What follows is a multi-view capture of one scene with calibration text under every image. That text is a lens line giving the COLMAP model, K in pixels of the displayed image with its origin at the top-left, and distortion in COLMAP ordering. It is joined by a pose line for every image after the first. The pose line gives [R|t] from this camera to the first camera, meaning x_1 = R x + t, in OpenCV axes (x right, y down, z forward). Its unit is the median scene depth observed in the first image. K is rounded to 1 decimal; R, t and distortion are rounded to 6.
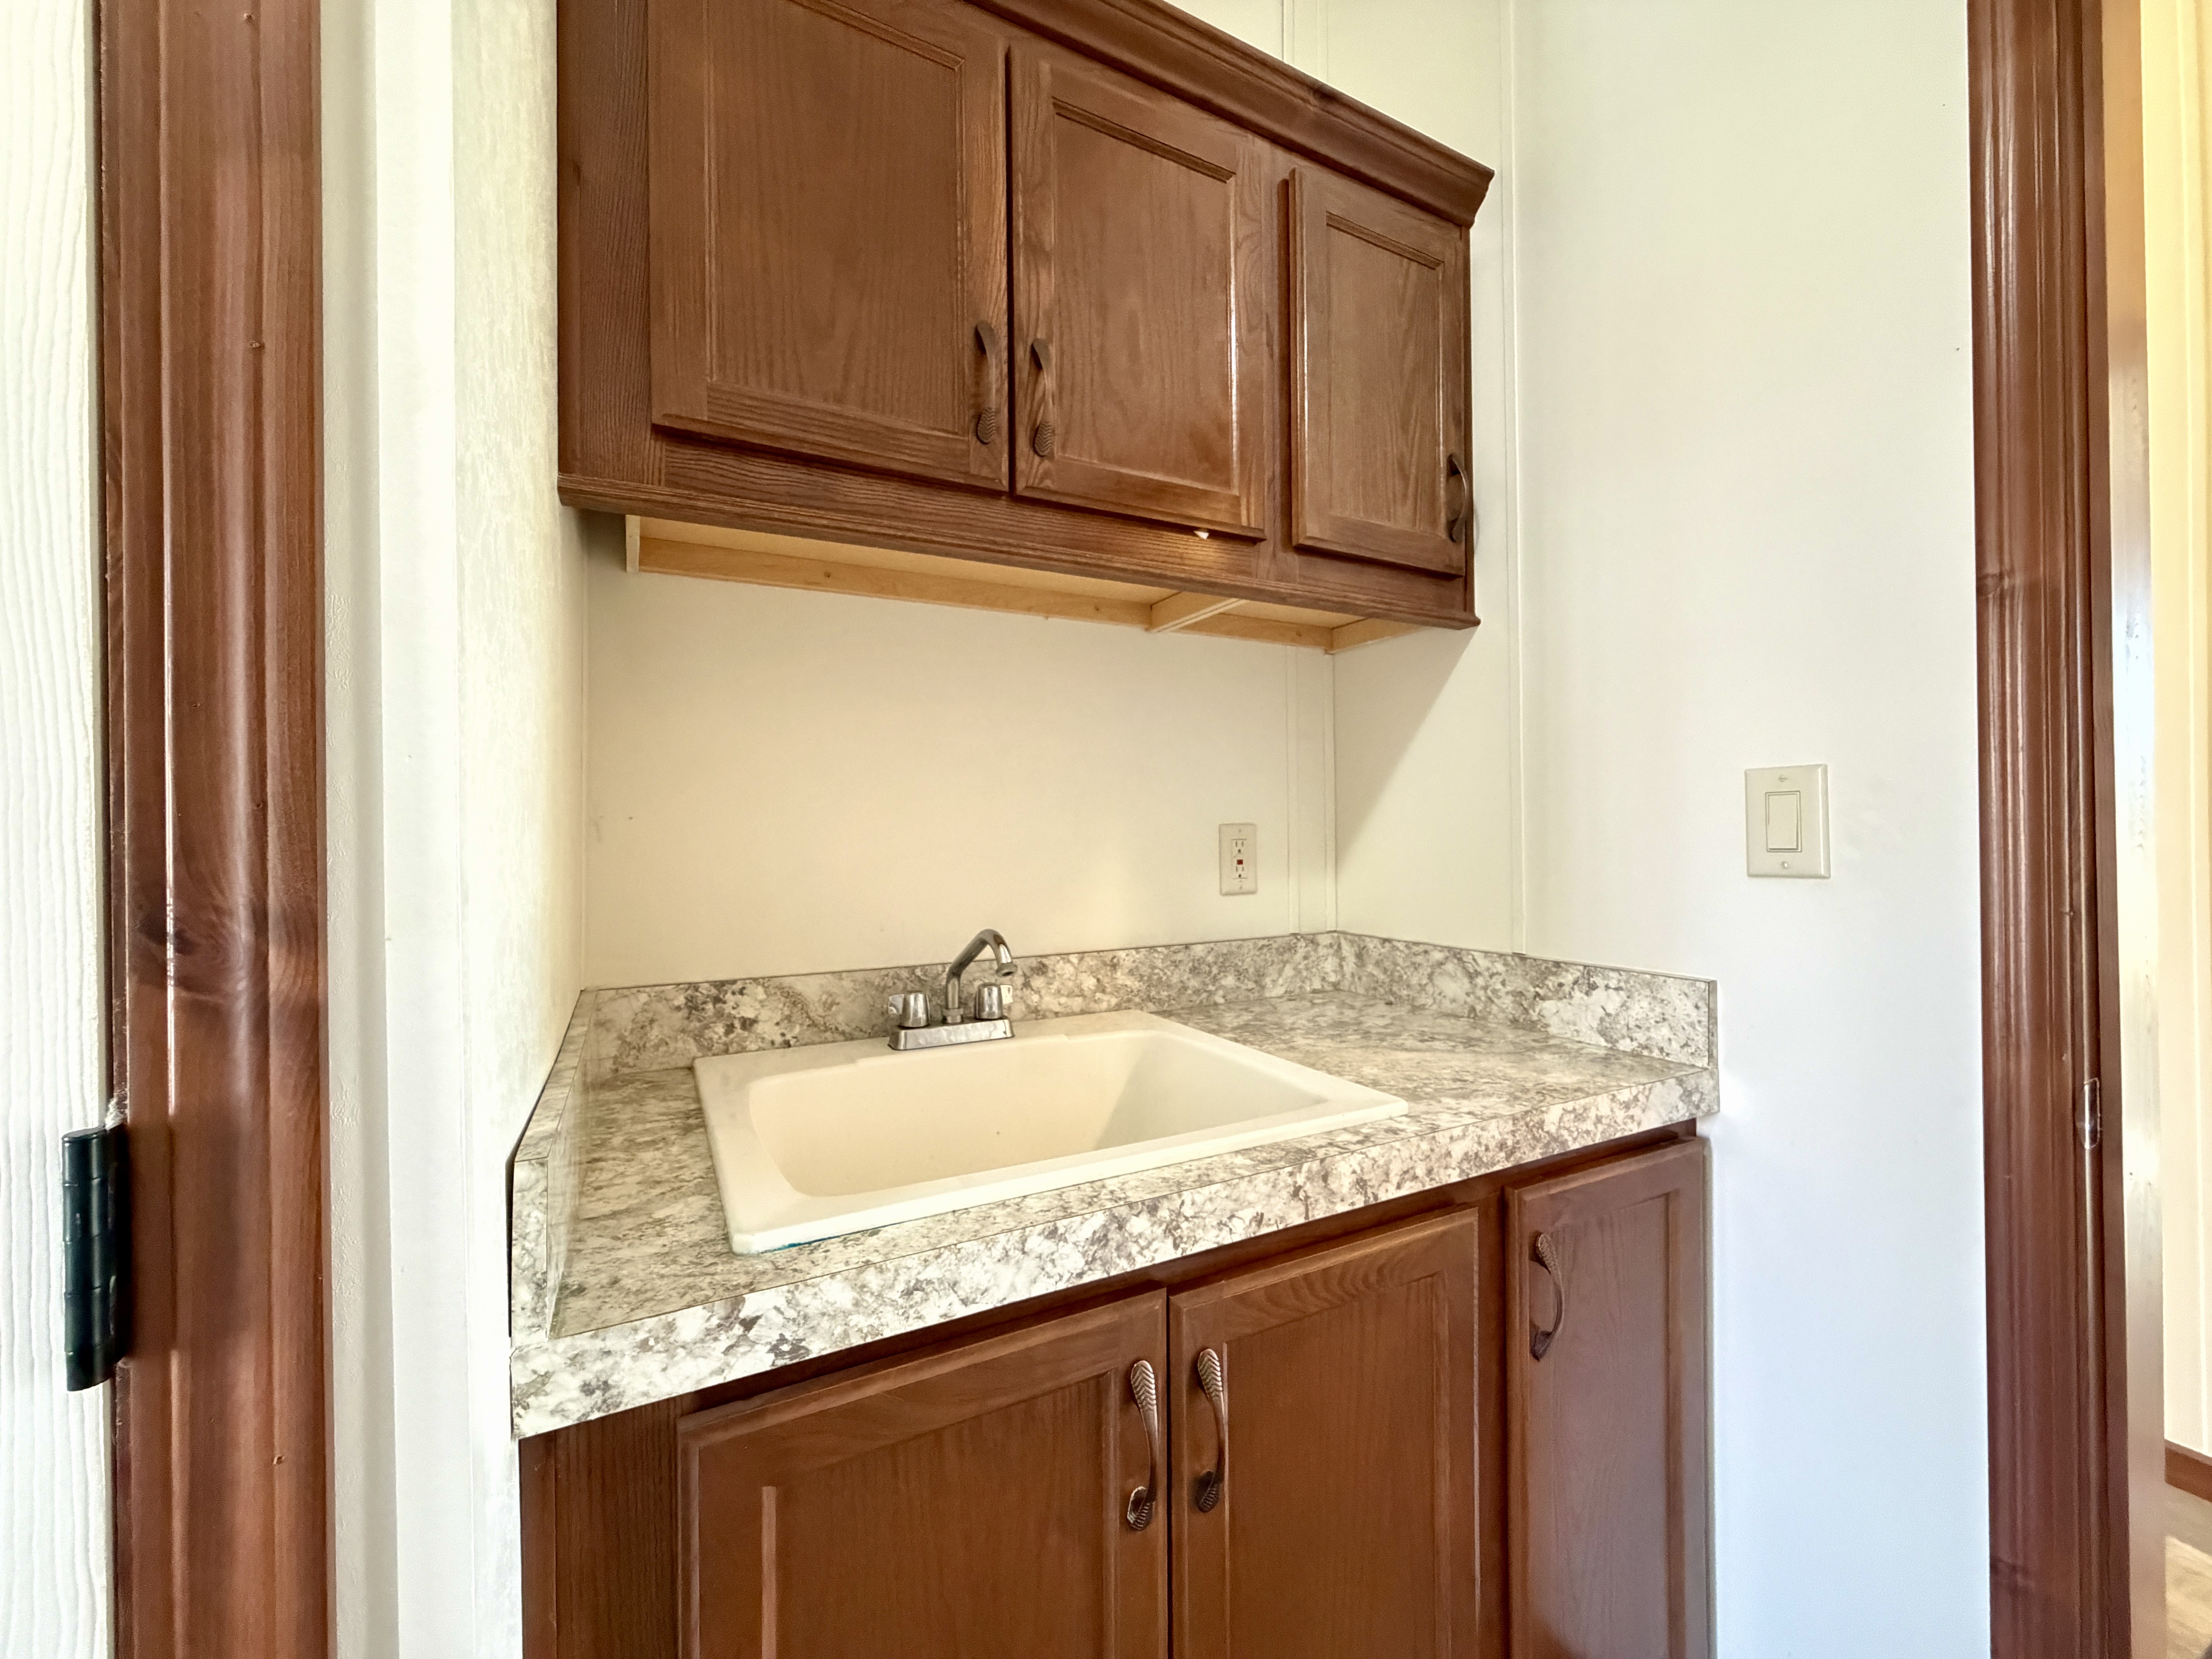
lens RADIAL K [[883.0, 0, 1106.0], [0, 883.0, 829.5], [0, 0, 1]] dist [0.001863, -0.000041]
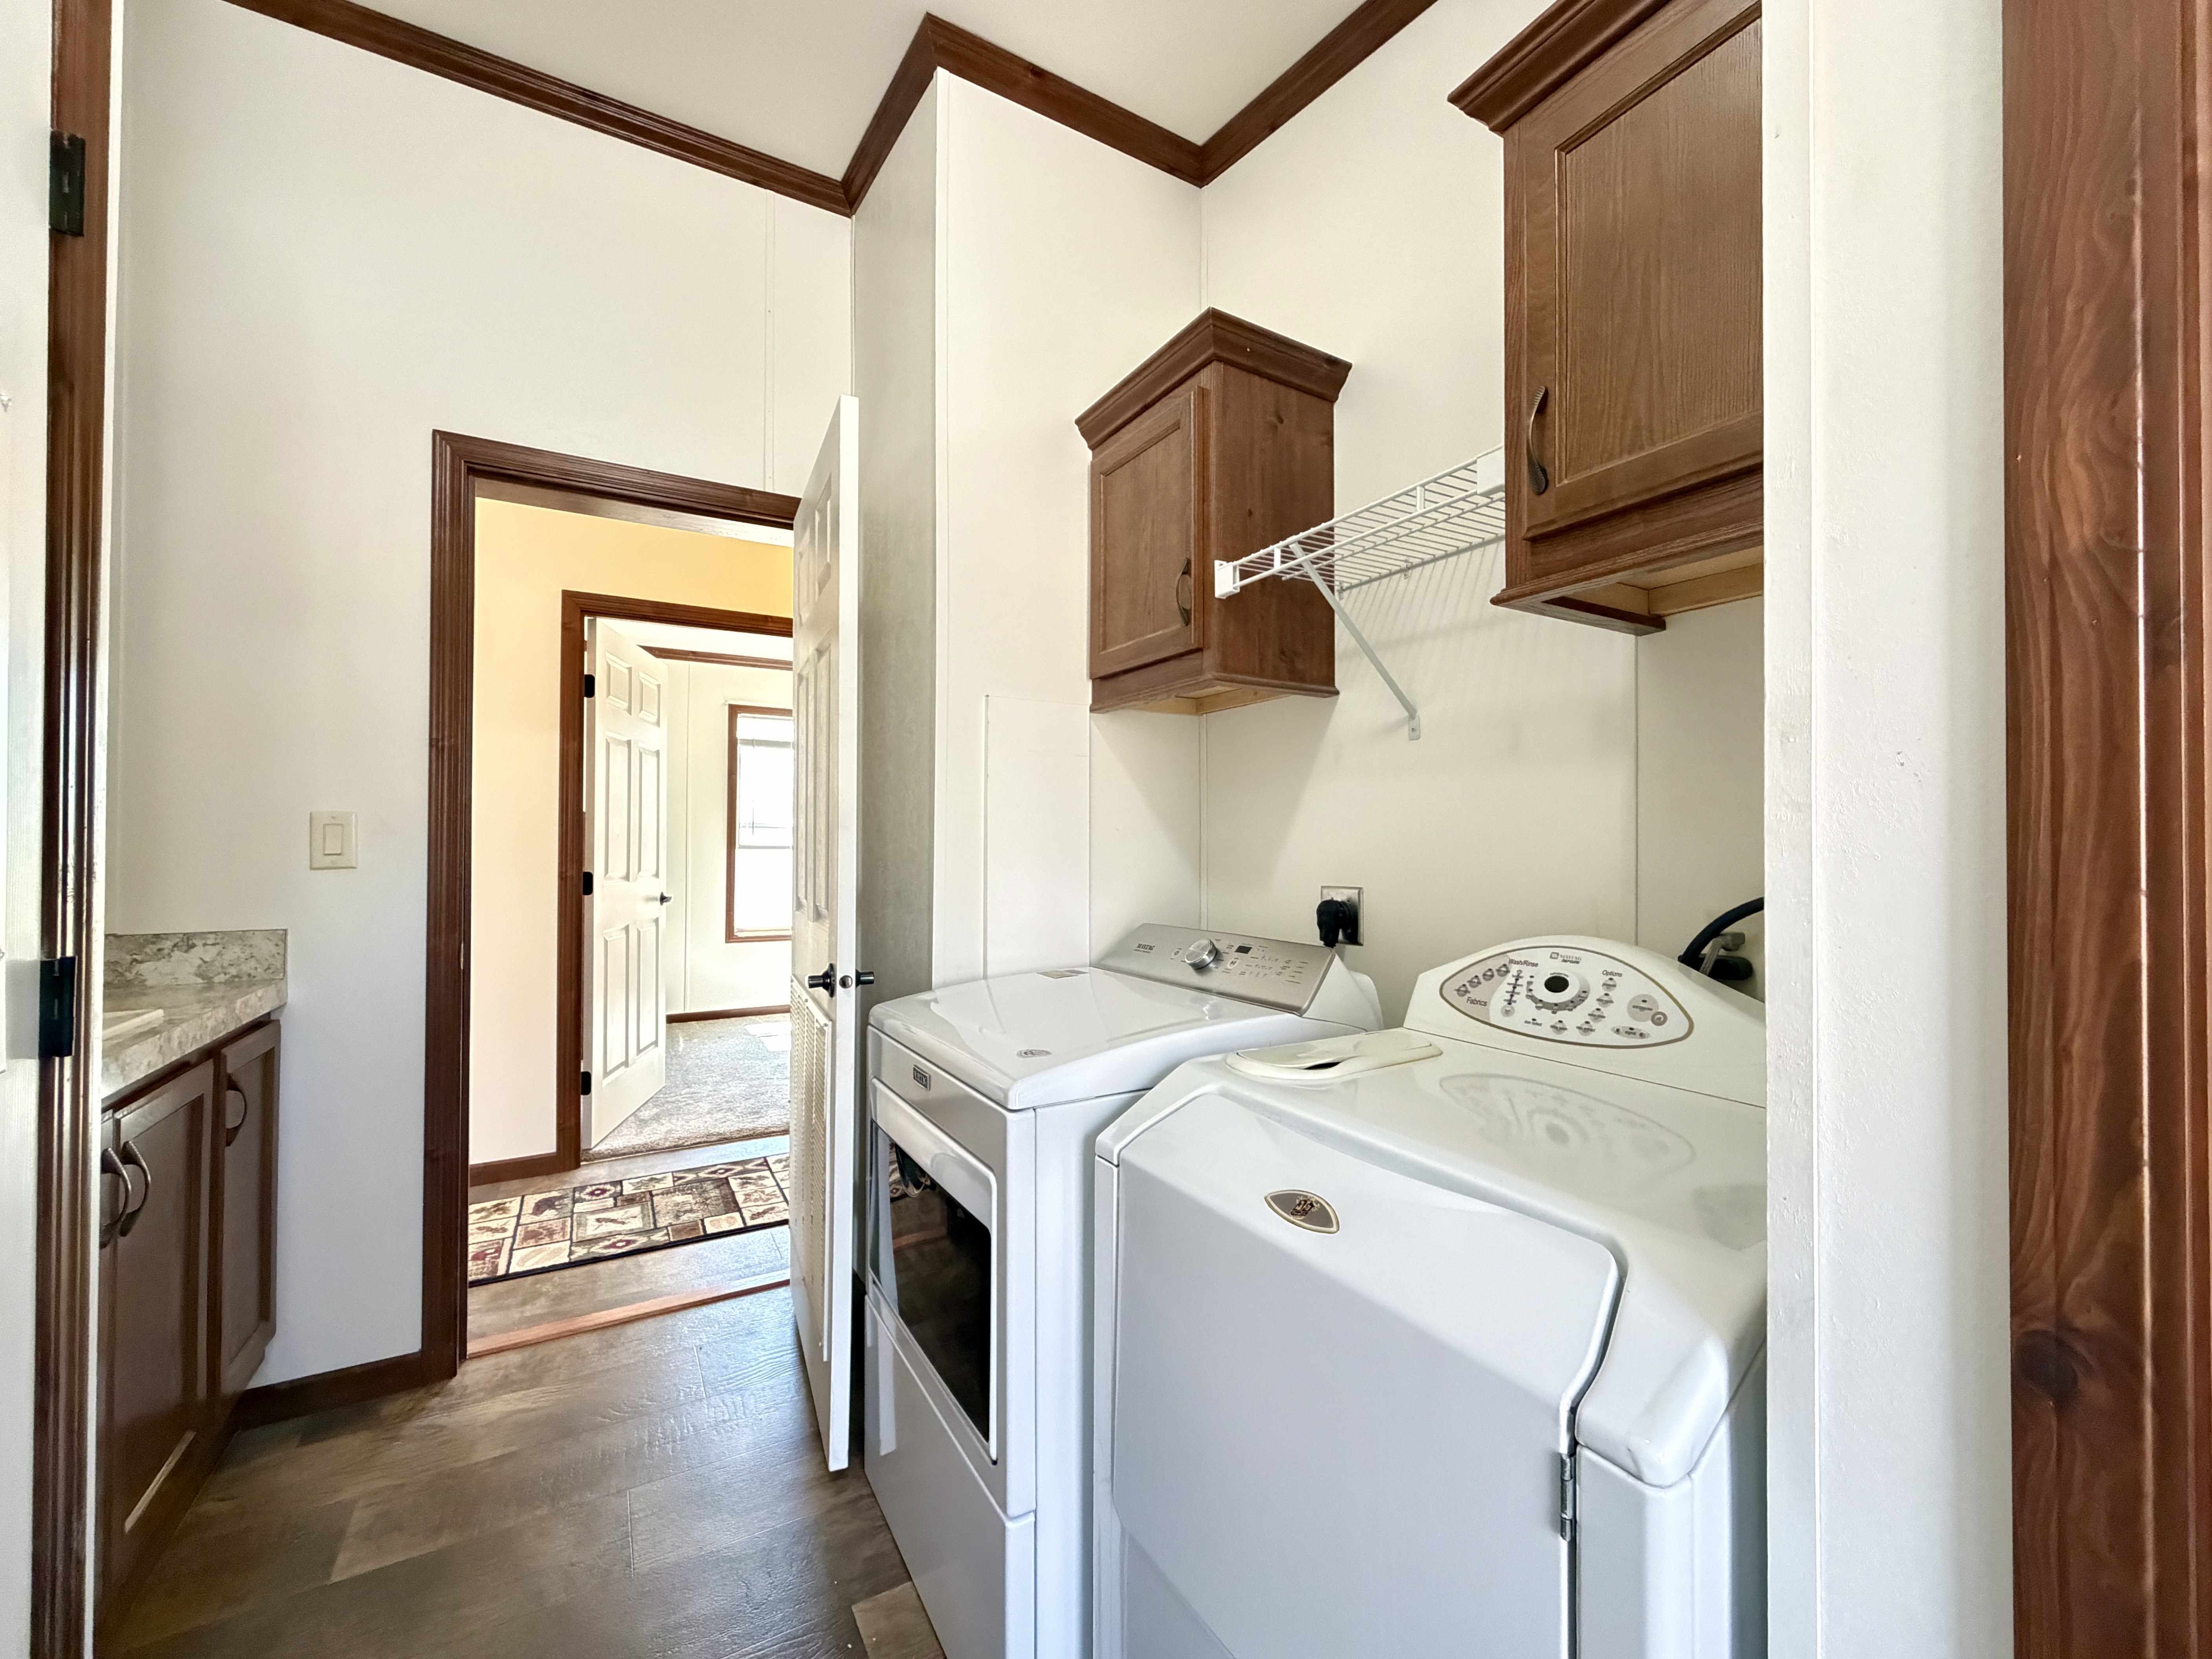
lens RADIAL K [[883.1, 0, 1106.0], [0, 883.1, 829.5], [0, 0, 1]] dist [0.001863, -0.000041]
pose [[-0.036553, 0.016954, 0.999188, -1.099108], [-0.006768, 0.999829, -0.017213, -0.009706], [-0.999309, -0.007392, -0.036432, -0.556251]]
